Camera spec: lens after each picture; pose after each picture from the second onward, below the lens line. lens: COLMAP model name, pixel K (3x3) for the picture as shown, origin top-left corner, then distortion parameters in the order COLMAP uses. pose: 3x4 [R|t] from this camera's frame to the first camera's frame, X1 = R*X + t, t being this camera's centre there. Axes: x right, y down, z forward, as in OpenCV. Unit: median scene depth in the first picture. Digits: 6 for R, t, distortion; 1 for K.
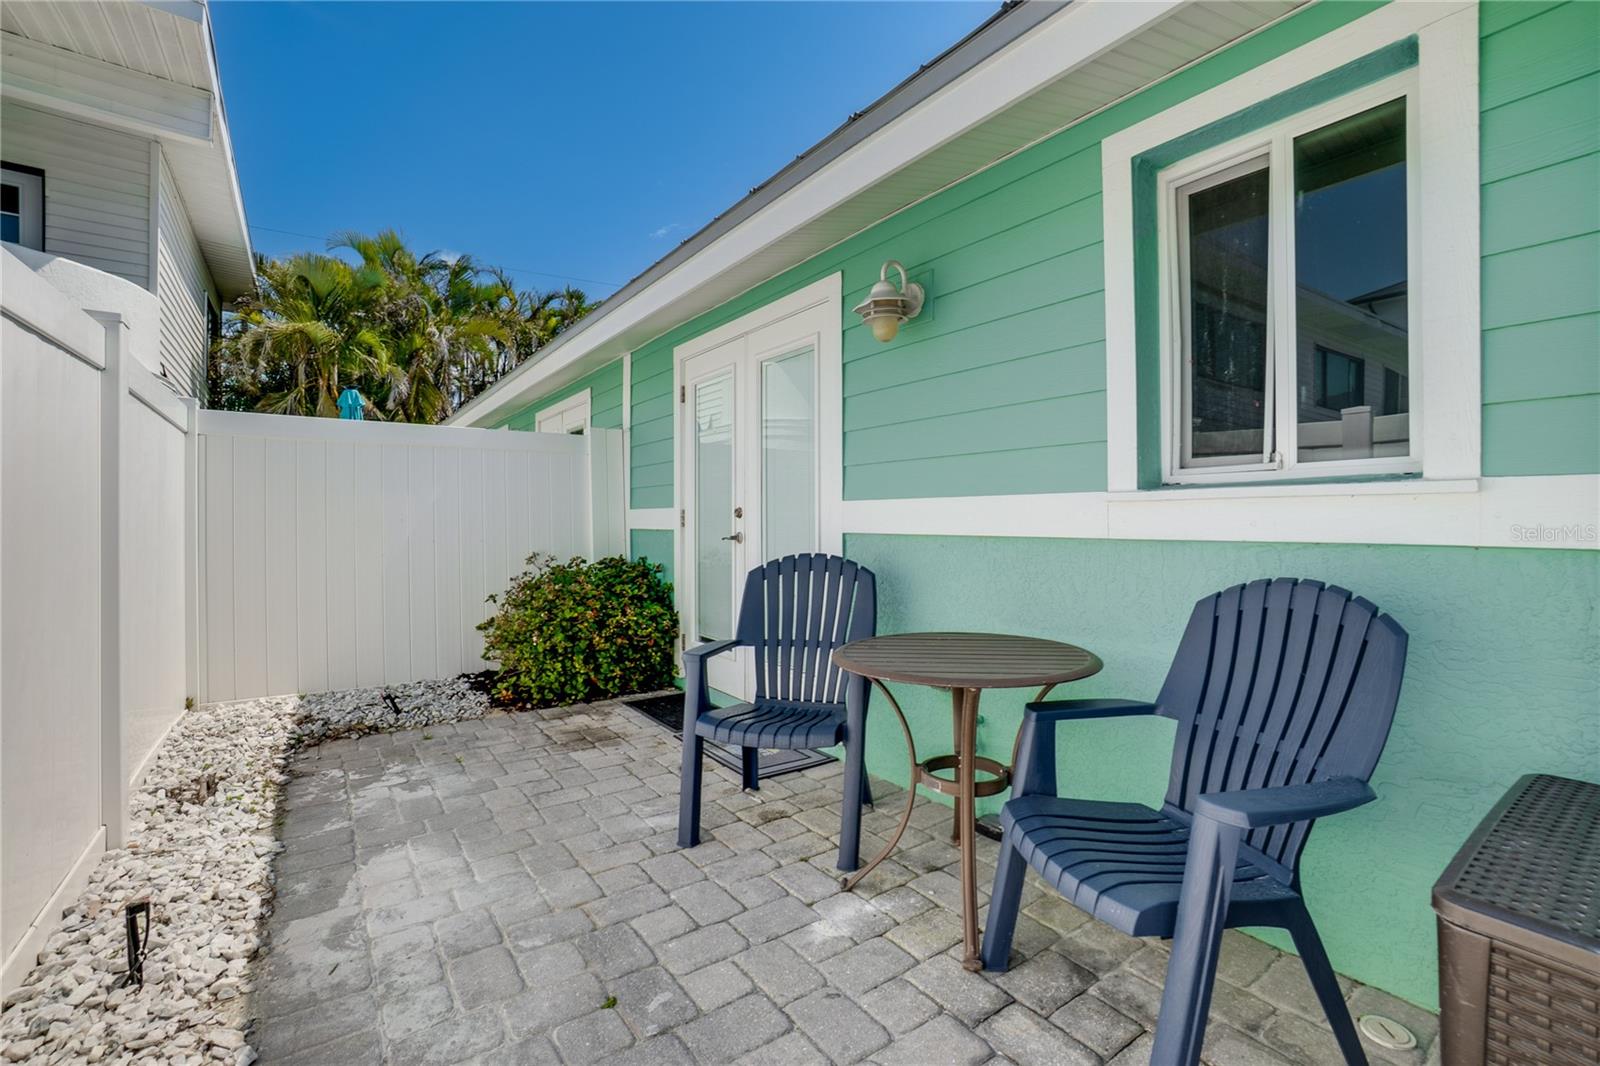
lens RADIAL K [[681.1, 0, 790.8], [0, 681.1, 527.7], [0, 0, 1]] dist [-0.037442, 0.001082]
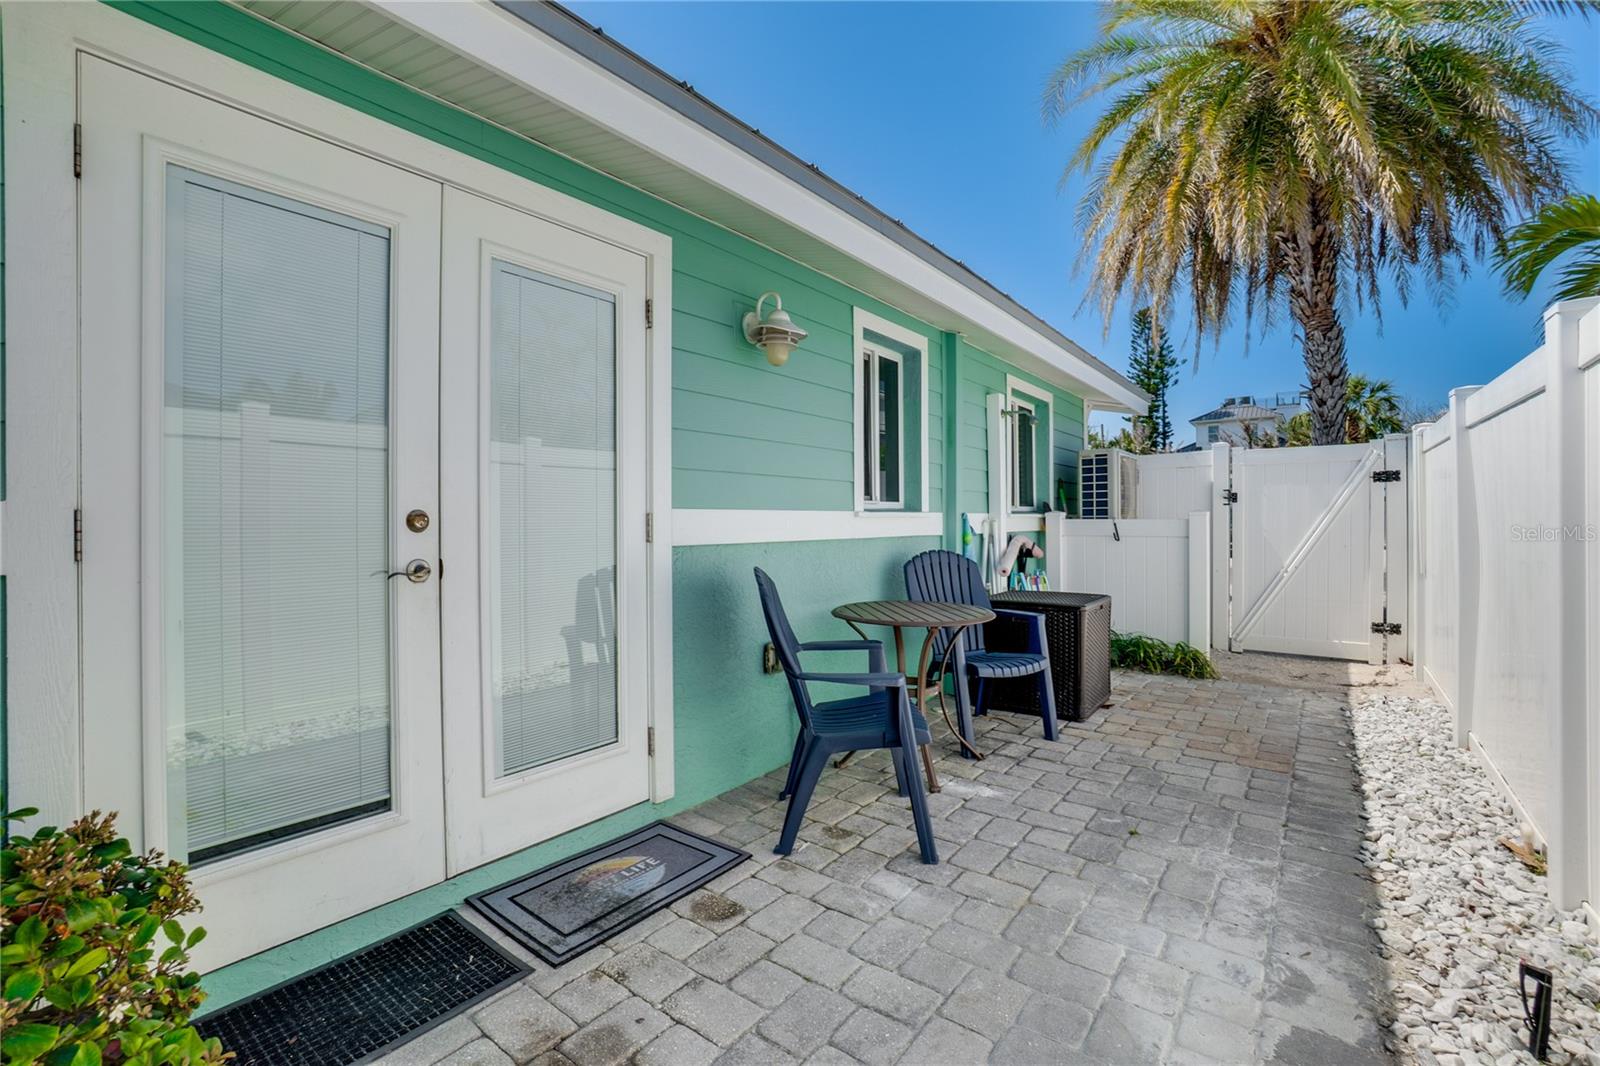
lens RADIAL K [[681.1, 0, 789.0], [0, 681.1, 524.0], [0, 0, 1]] dist [-0.037442, 0.001082]
pose [[-0.264208, 0.000974, 0.964465, -1.197699], [0.018990, 0.999811, 0.004193, -0.031276], [-0.964279, 0.019423, -0.264177, 1.660465]]
